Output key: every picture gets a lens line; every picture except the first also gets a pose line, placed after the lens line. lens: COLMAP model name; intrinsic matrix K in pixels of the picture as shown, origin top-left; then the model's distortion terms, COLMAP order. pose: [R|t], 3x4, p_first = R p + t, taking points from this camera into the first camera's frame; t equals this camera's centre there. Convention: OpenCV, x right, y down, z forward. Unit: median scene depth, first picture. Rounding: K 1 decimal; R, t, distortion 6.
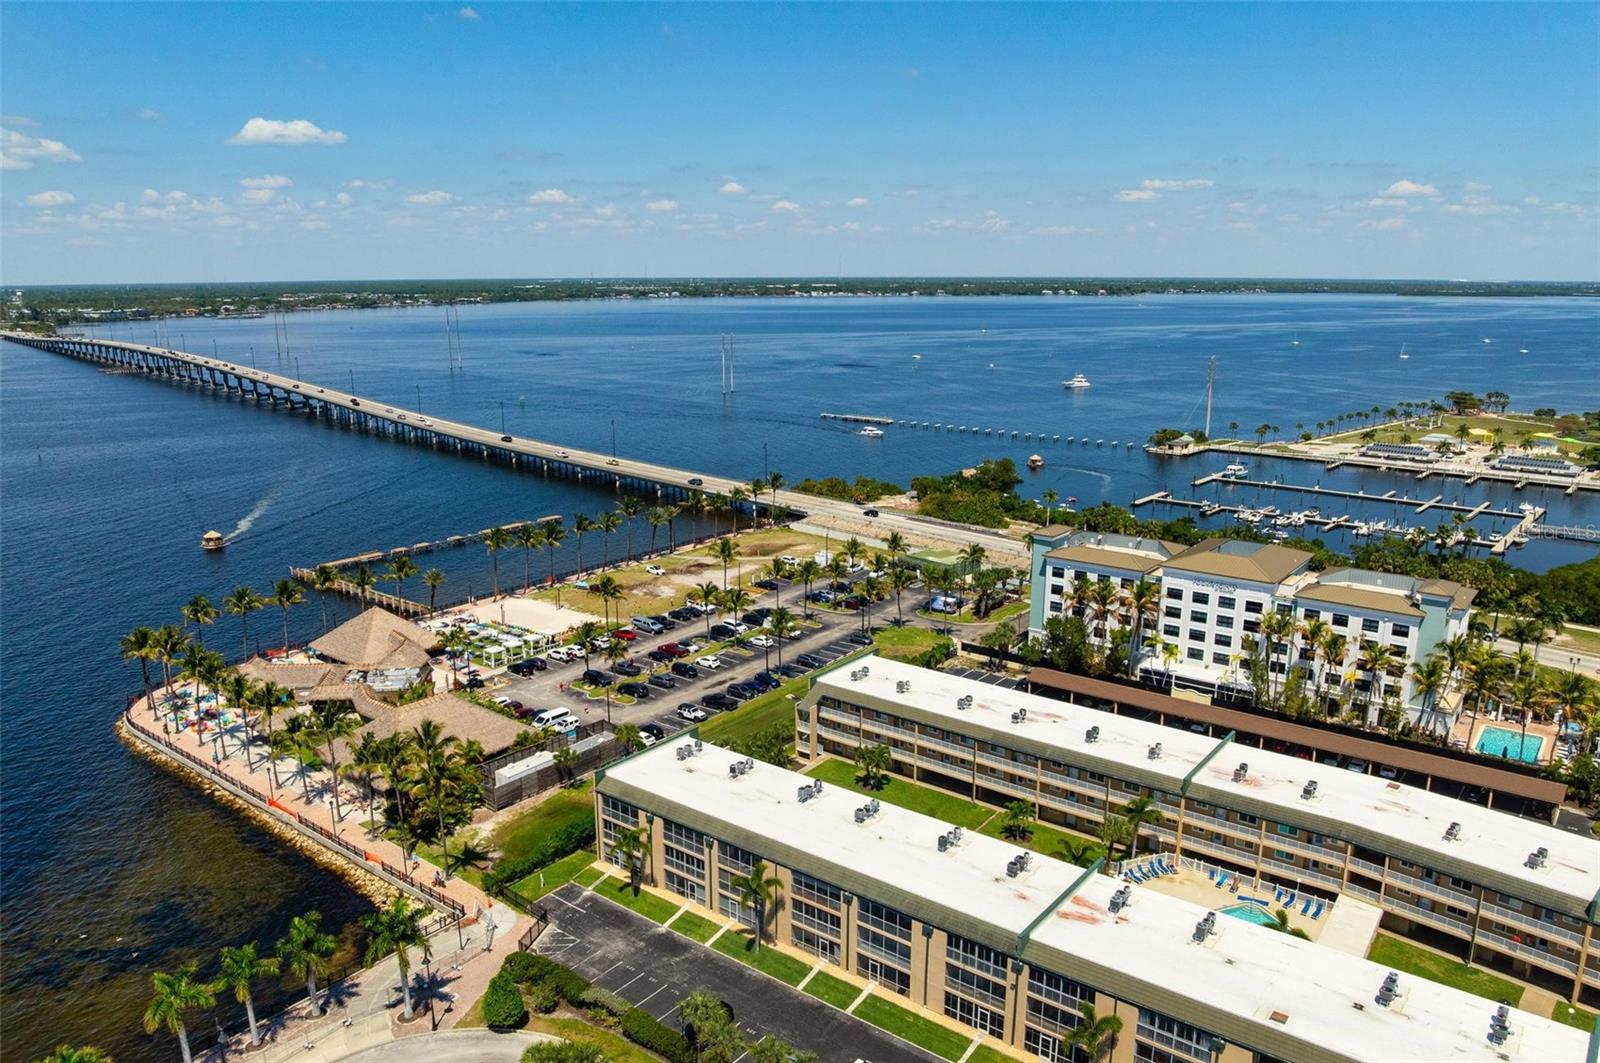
lens RADIAL K [[1144.1, 0, 781.9], [0, 1144.1, 611.8], [0, 0, 1]] dist [-0.040229, 0.000722]
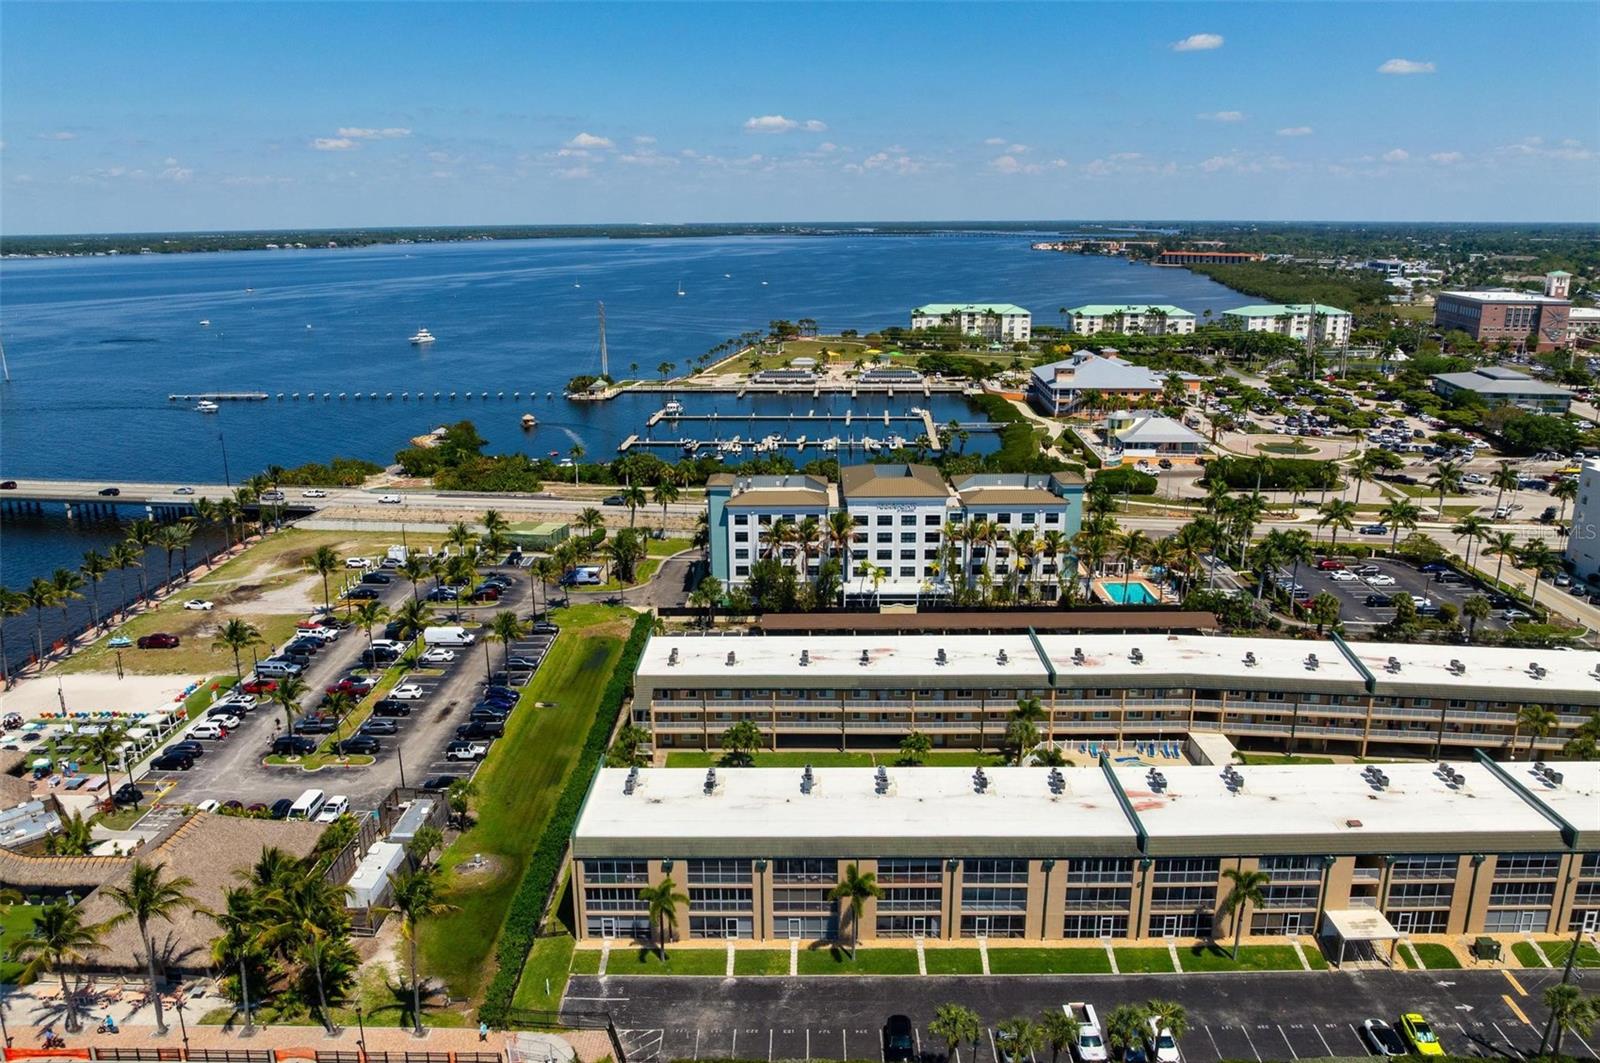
lens RADIAL K [[1144.1, 0, 818.1], [0, 1144.1, 580.6], [0, 0, 1]] dist [-0.040229, 0.000722]
pose [[0.781838, -0.190596, 0.593635, -0.314739], [0.181286, 0.980486, 0.076042, -0.046156], [-0.596544, 0.048165, 0.801134, 0.152699]]
